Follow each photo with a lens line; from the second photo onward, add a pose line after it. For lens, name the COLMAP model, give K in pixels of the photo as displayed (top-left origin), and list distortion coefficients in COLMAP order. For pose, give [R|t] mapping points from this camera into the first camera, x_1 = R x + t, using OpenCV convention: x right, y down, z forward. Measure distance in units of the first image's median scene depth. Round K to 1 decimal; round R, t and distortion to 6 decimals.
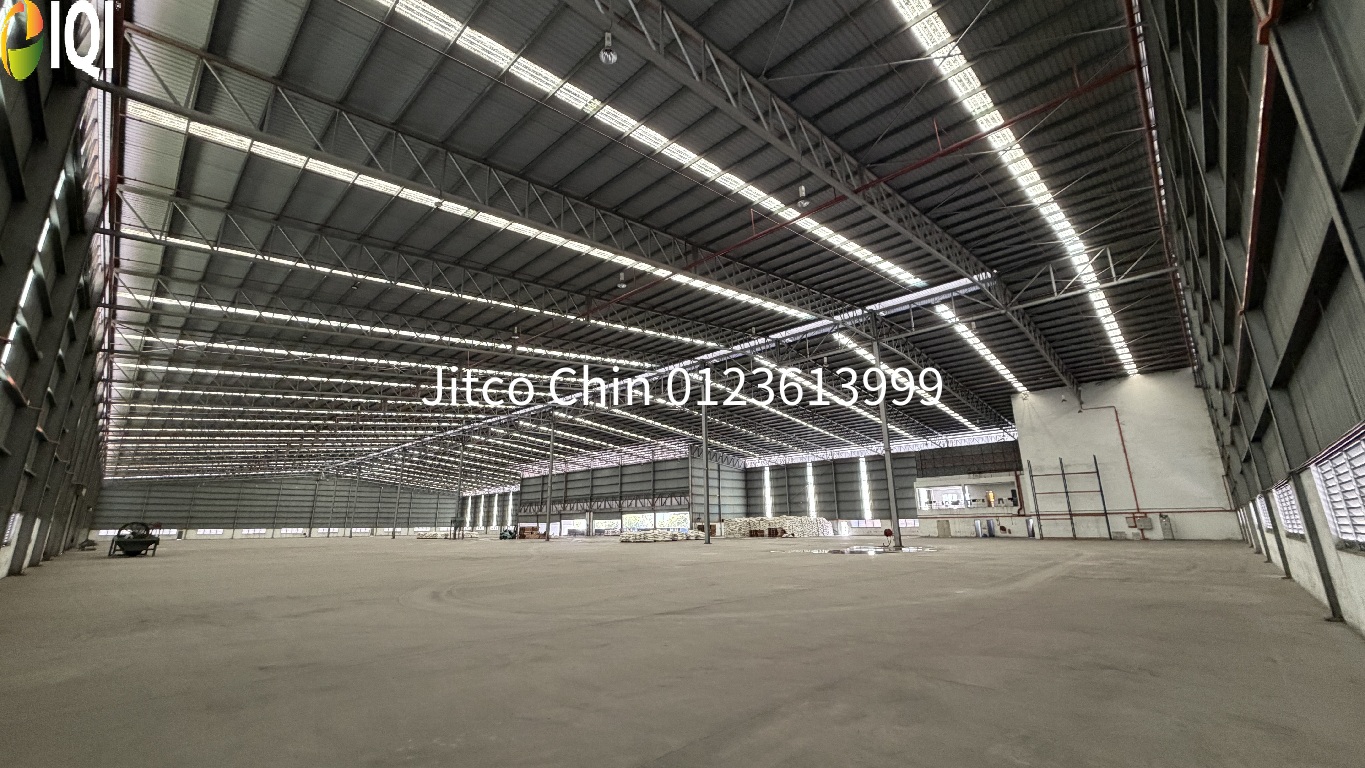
lens RADIAL K [[545.7, 0, 682.9], [0, 545.7, 382.9], [0, 0, 1]] dist [0.000773, 0.000048]
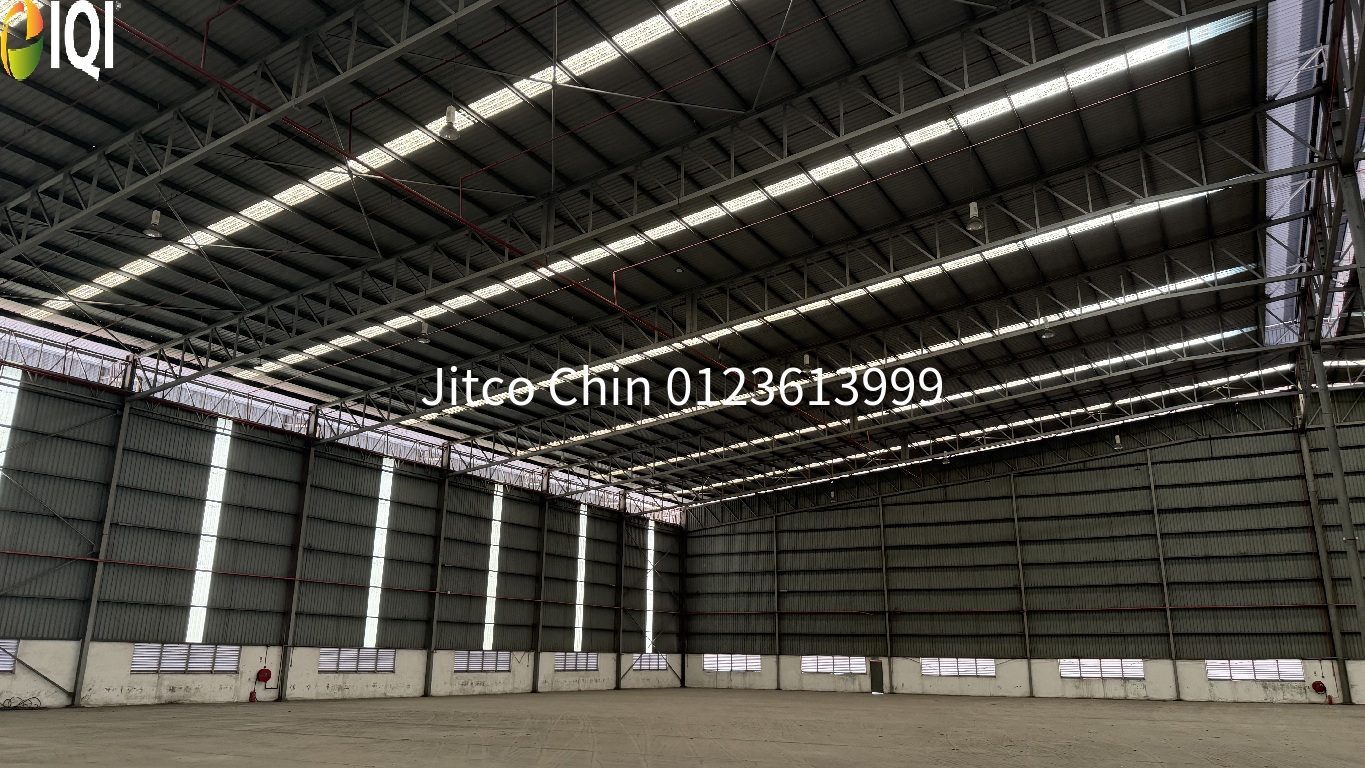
lens RADIAL K [[965.4, 0, 683.4], [0, 965.4, 382.3], [0, 0, 1]] dist [-0.003610, -0.001166]
pose [[0.248504, -0.251679, -0.935363, -0.412136], [0.238092, 0.951899, -0.192873, 0.192931], [0.938913, -0.174773, 0.296473, 0.735502]]
